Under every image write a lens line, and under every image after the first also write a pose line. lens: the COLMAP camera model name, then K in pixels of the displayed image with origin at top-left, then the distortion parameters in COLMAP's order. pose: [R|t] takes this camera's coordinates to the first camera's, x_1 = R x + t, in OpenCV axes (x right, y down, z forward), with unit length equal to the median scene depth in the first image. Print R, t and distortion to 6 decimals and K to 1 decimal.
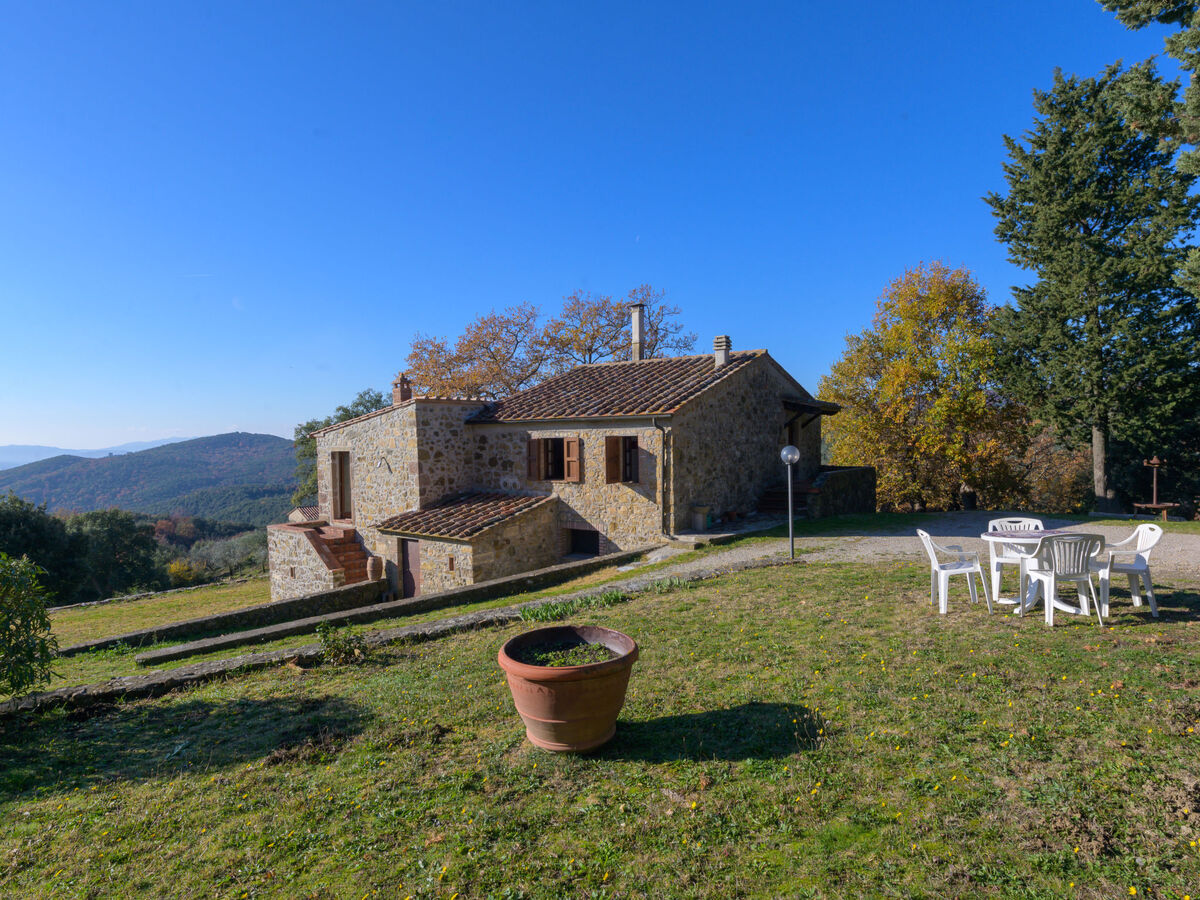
lens RADIAL K [[675.3, 0, 596.0], [0, 675.3, 444.4], [0, 0, 1]] dist [-0.003318, -0.002115]
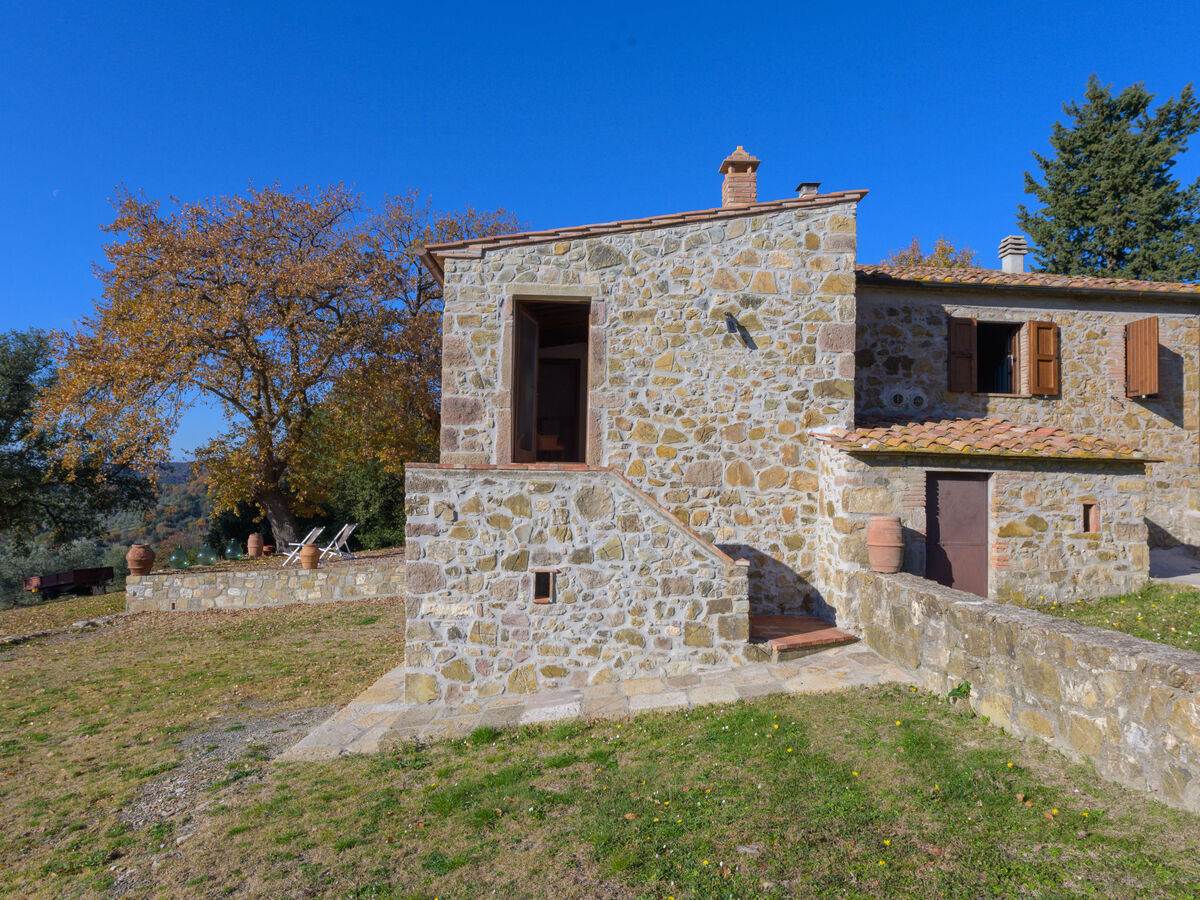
lens RADIAL K [[751.8, 0, 598.1], [0, 751.8, 448.7], [0, 0, 1]] dist [-0.007337, 0.007464]
pose [[0.766877, 0.065956, 0.638396, -0.713946], [-0.023065, 0.996895, -0.075288, 0.152460], [-0.641380, 0.043012, 0.766017, 0.700741]]
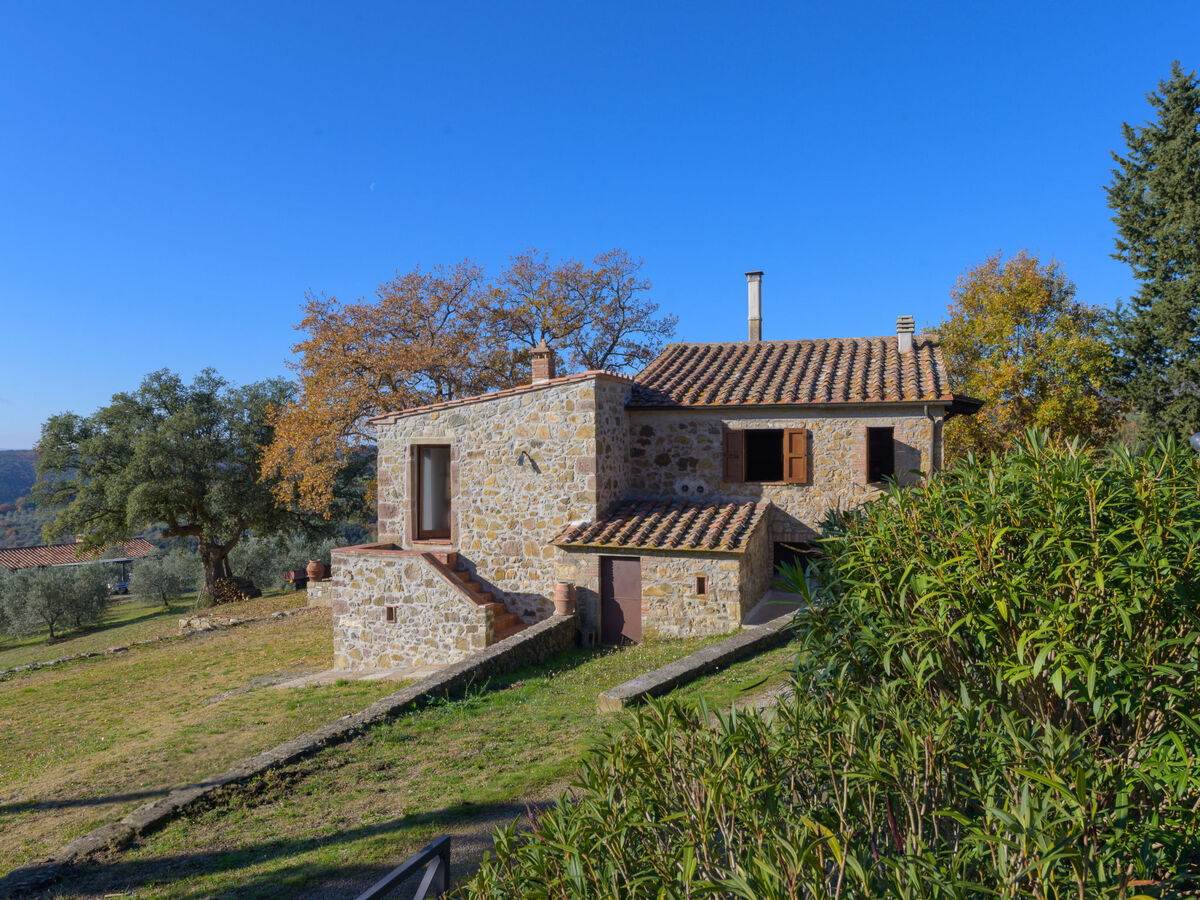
lens RADIAL K [[906.6, 0, 589.2], [0, 906.6, 439.3], [0, 0, 1]] dist [-0.001366, 0.004030]
pose [[0.952716, 0.020601, 0.303163, -0.564457], [-0.010618, 0.999347, -0.034542, 0.040412], [-0.303677, 0.029690, 0.952312, 0.037937]]
